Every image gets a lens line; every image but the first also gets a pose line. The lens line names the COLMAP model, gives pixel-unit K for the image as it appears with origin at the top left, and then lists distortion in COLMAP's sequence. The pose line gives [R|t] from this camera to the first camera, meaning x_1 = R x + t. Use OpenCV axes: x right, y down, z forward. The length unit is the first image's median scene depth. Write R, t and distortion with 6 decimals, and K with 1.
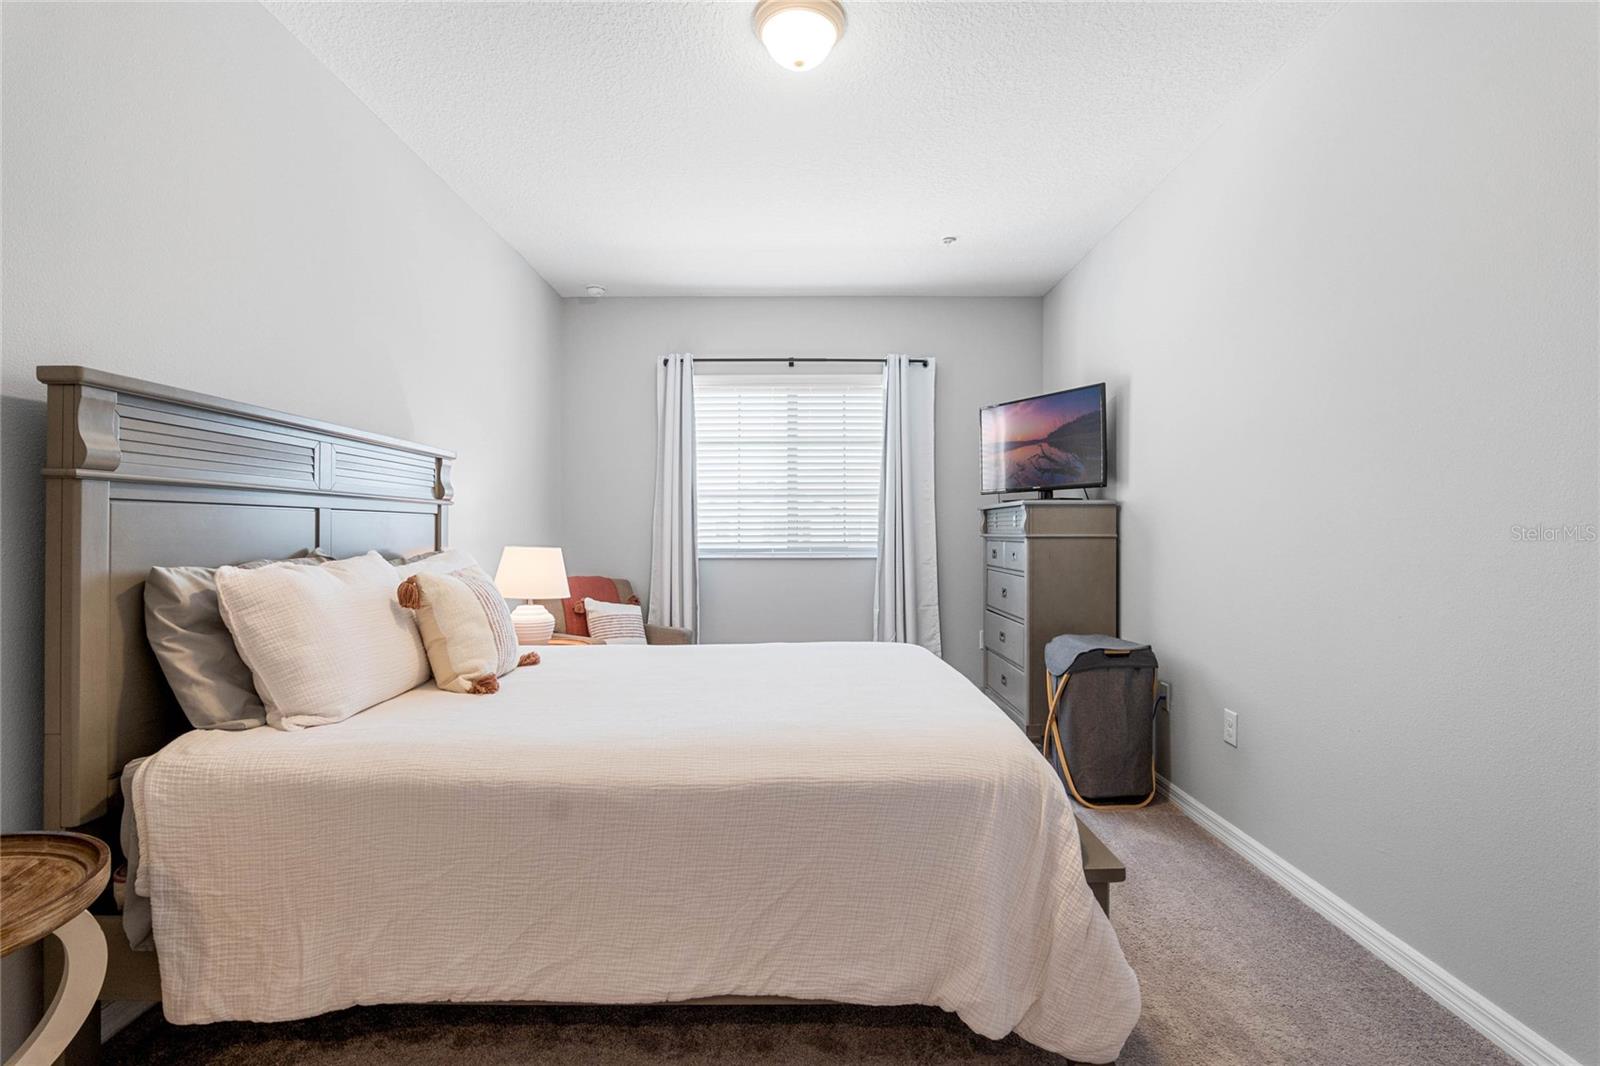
lens RADIAL K [[743.3, 0, 800.0], [0, 743.3, 533.0], [0, 0, 1]] dist [-0.026971, 0.008786]
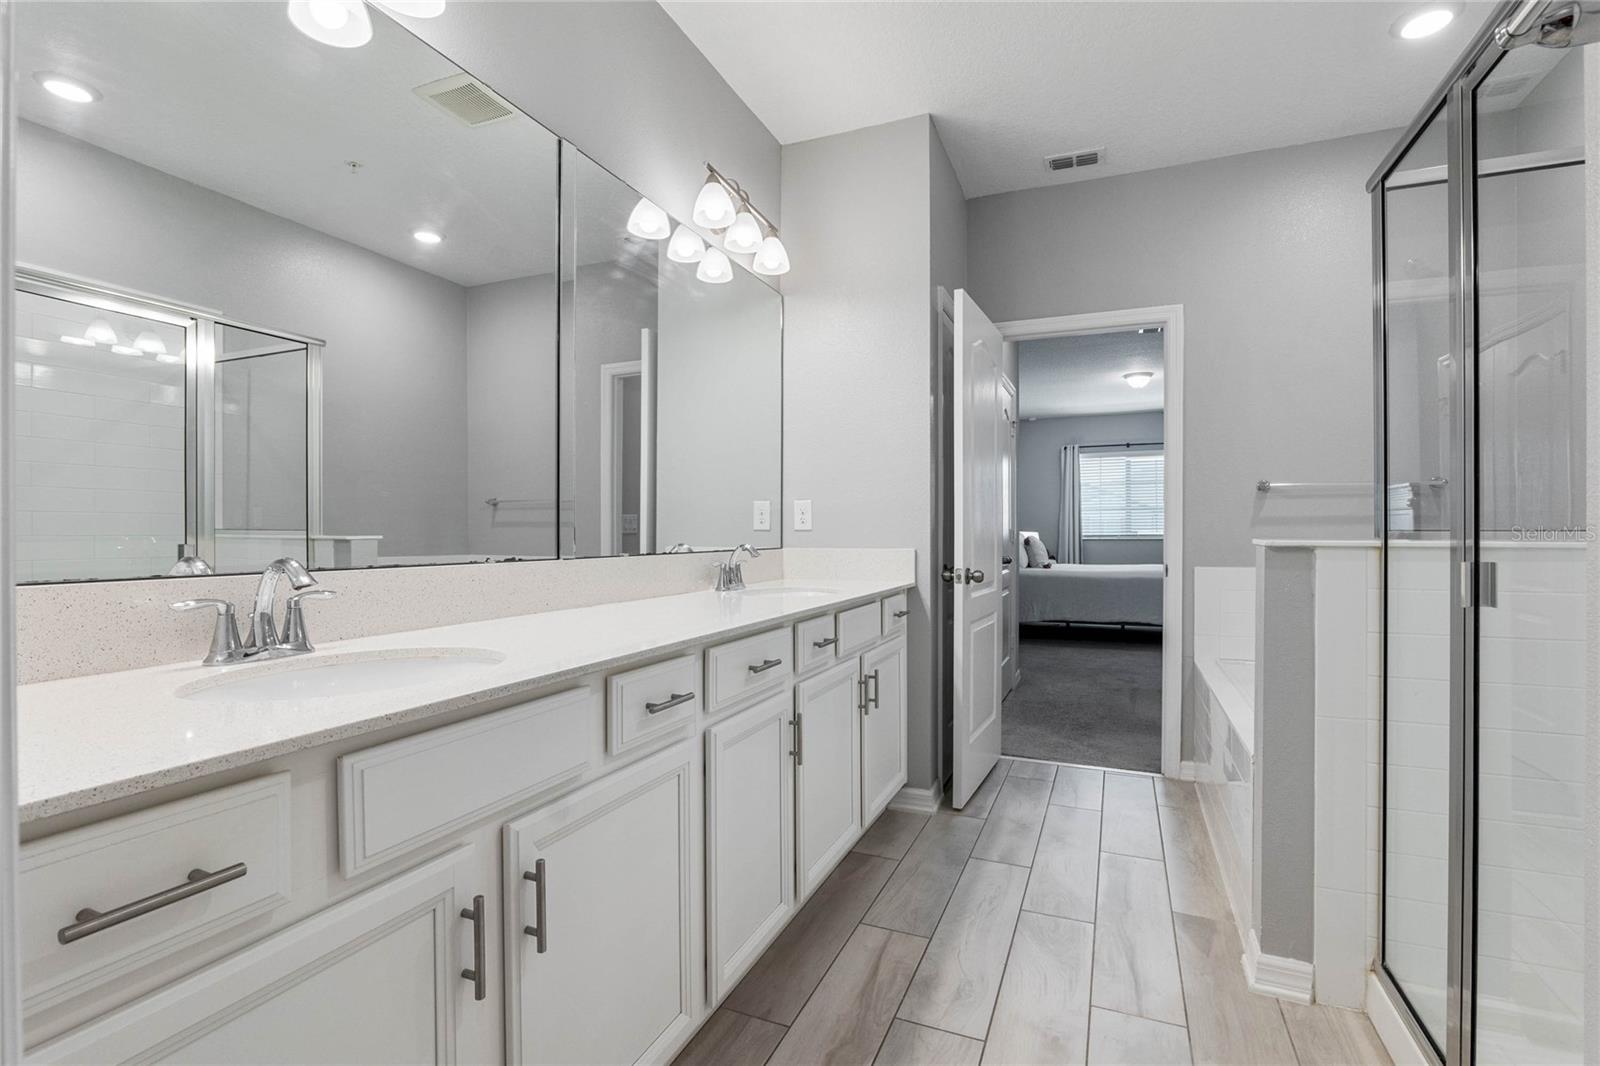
lens RADIAL K [[743.3, 0, 800.0], [0, 743.3, 533.0], [0, 0, 1]] dist [-0.026971, 0.008786]
pose [[0.922769, -0.008051, -0.385270, -0.104885], [0.004306, 0.999935, -0.010583, 0.053842], [0.385330, 0.008107, 0.922743, -2.021547]]
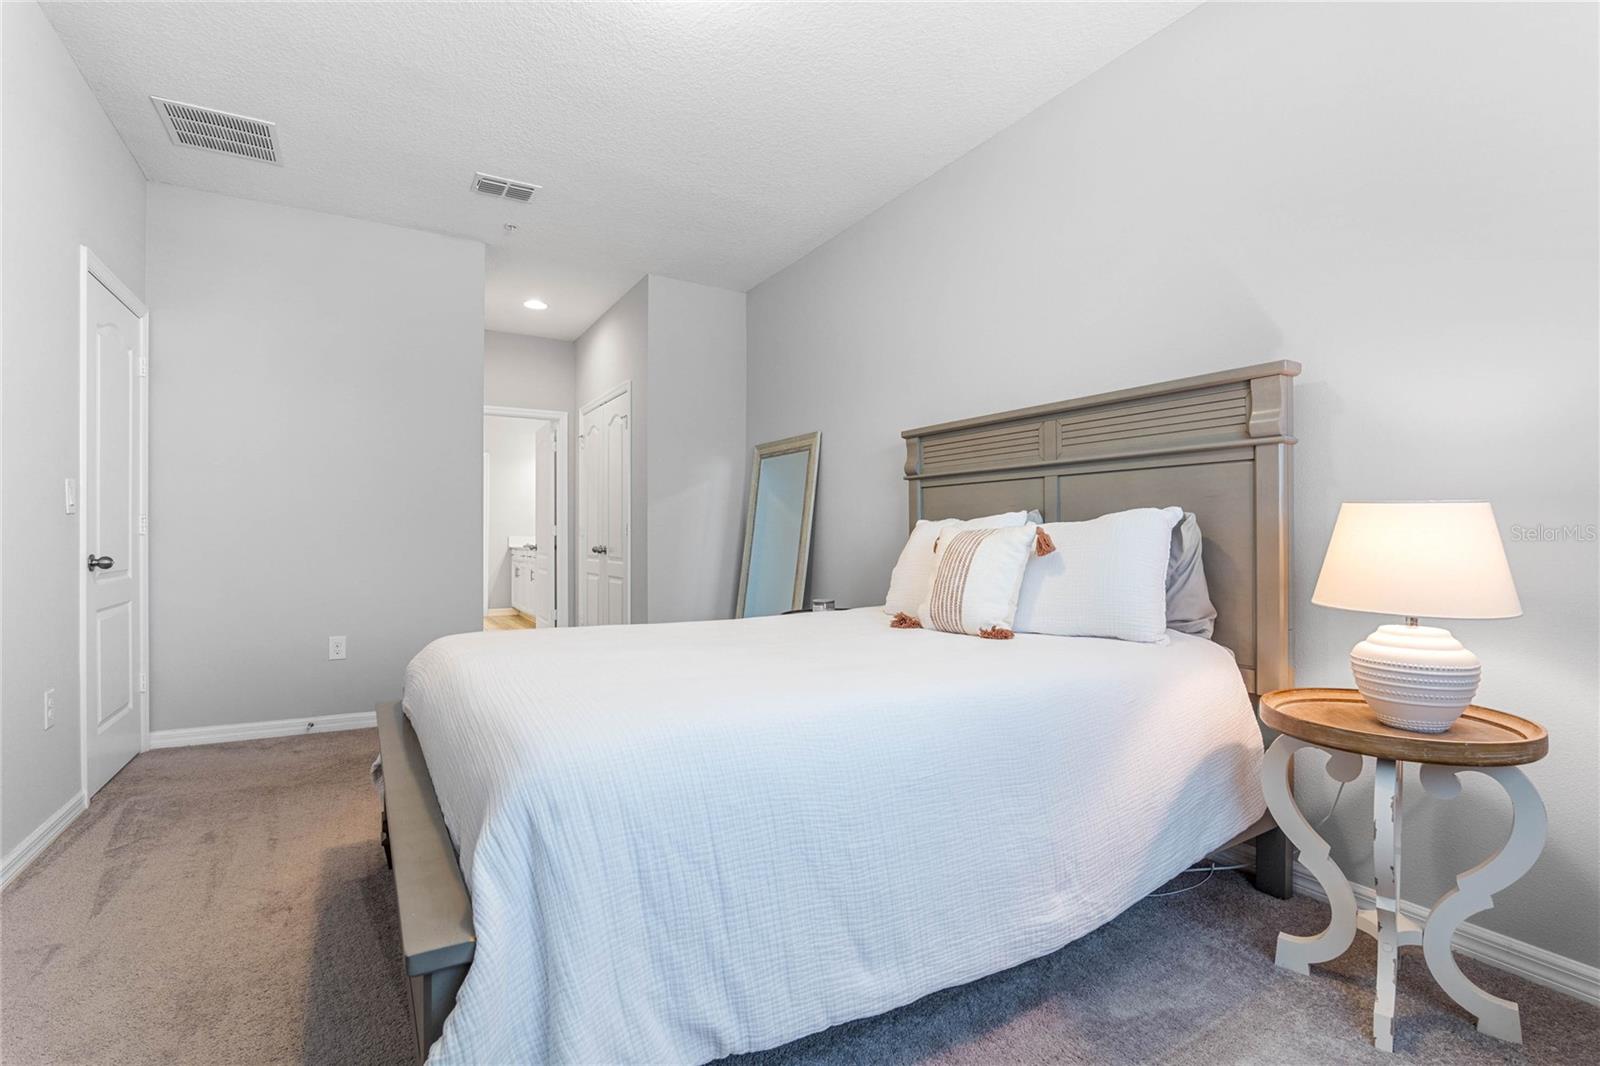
lens RADIAL K [[743.3, 0, 800.0], [0, 743.3, 533.0], [0, 0, 1]] dist [-0.026971, 0.008786]
pose [[-0.867813, -0.010198, -0.496786, 0.220105], [-0.009642, 0.999947, -0.003683, 0.049963], [0.496797, 0.001594, -0.867865, 1.406840]]
